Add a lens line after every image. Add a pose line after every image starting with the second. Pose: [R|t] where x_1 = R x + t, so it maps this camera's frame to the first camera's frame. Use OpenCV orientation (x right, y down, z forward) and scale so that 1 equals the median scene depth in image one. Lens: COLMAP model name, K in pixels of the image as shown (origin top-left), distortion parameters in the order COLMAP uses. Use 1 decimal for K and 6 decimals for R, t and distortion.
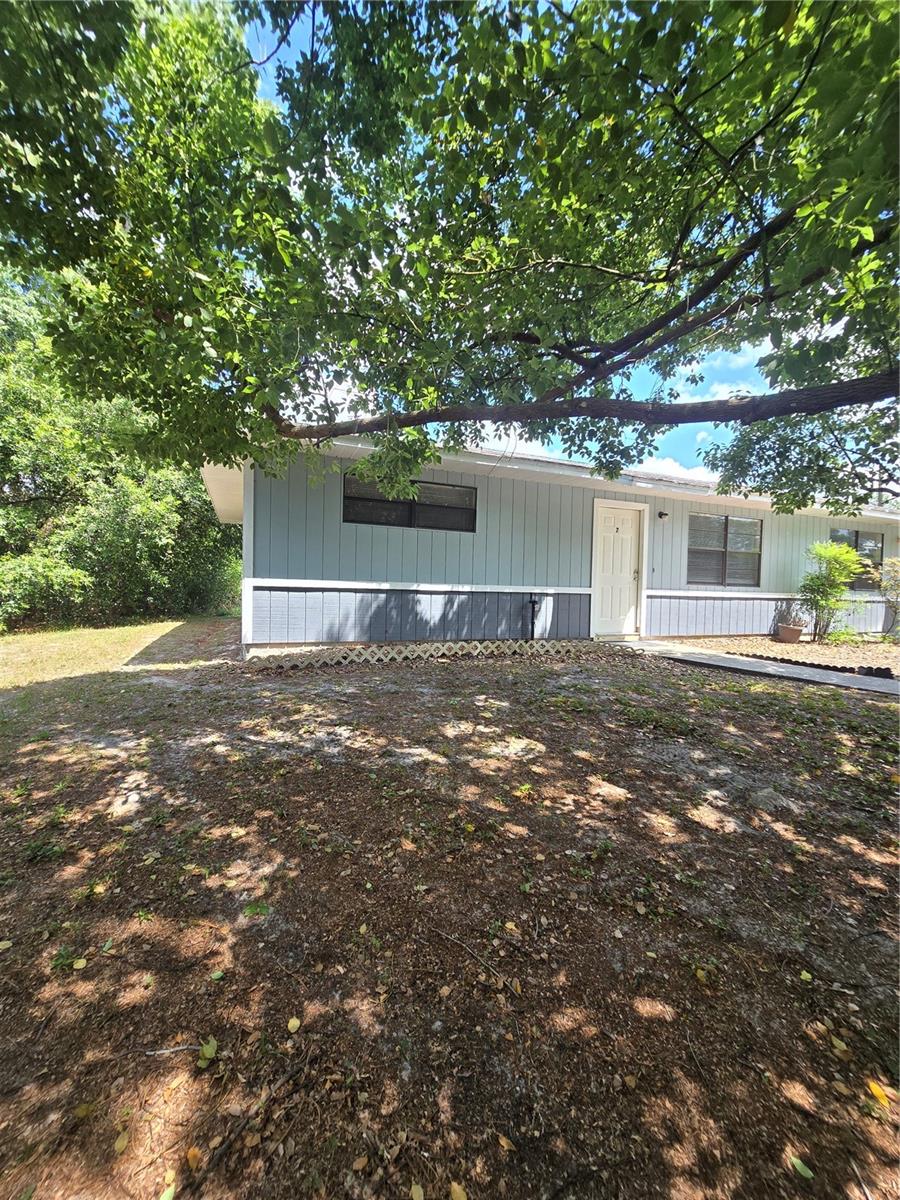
lens RADIAL K [[495.6, 0, 447.0], [0, 495.6, 600.8], [0, 0, 1]] dist [-0.000342, 0.001076]
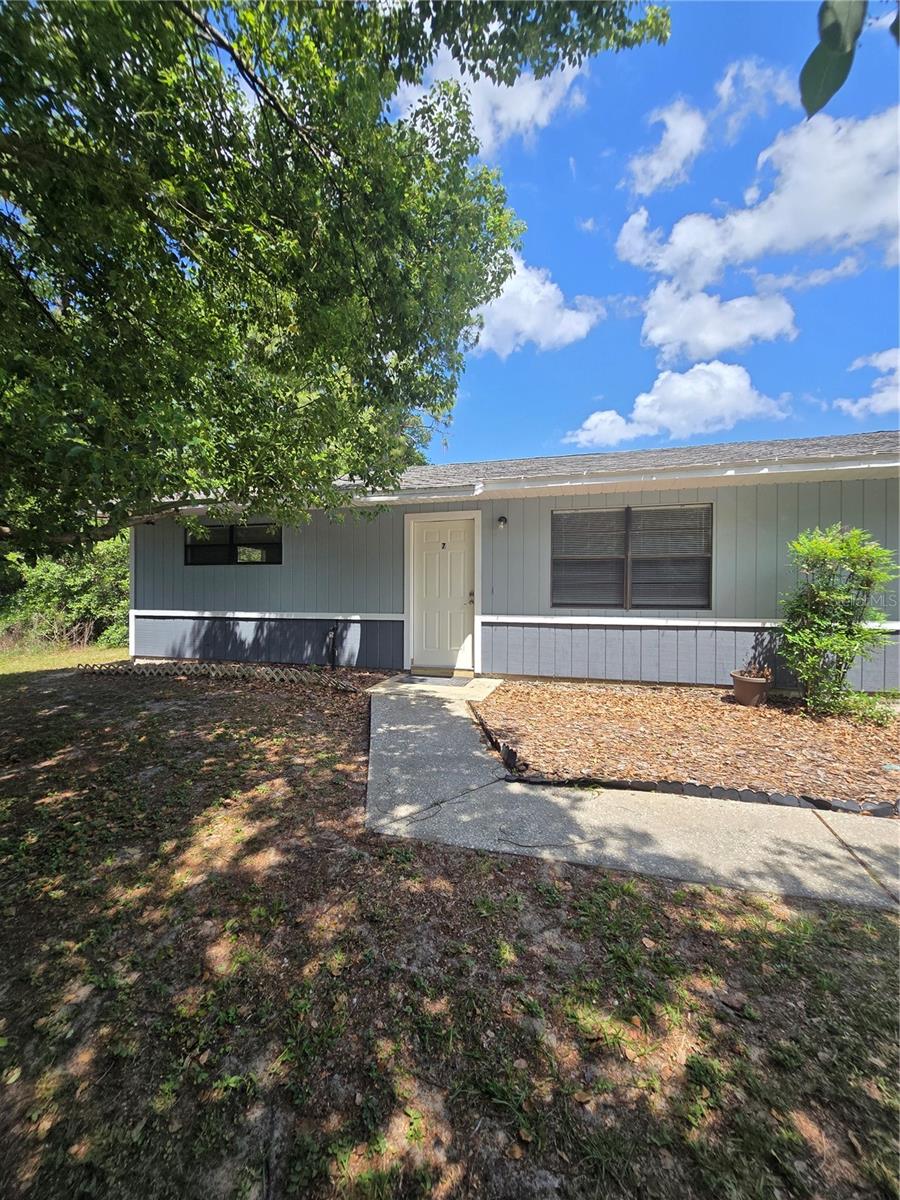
lens RADIAL K [[495.6, 0, 447.0], [0, 495.6, 600.8], [0, 0, 1]] dist [-0.000342, 0.001076]
pose [[0.752677, -0.038734, -0.657250, 1.036924], [-0.019499, 0.996519, -0.081059, 0.023368], [0.658101, 0.073827, 0.749301, 0.425211]]
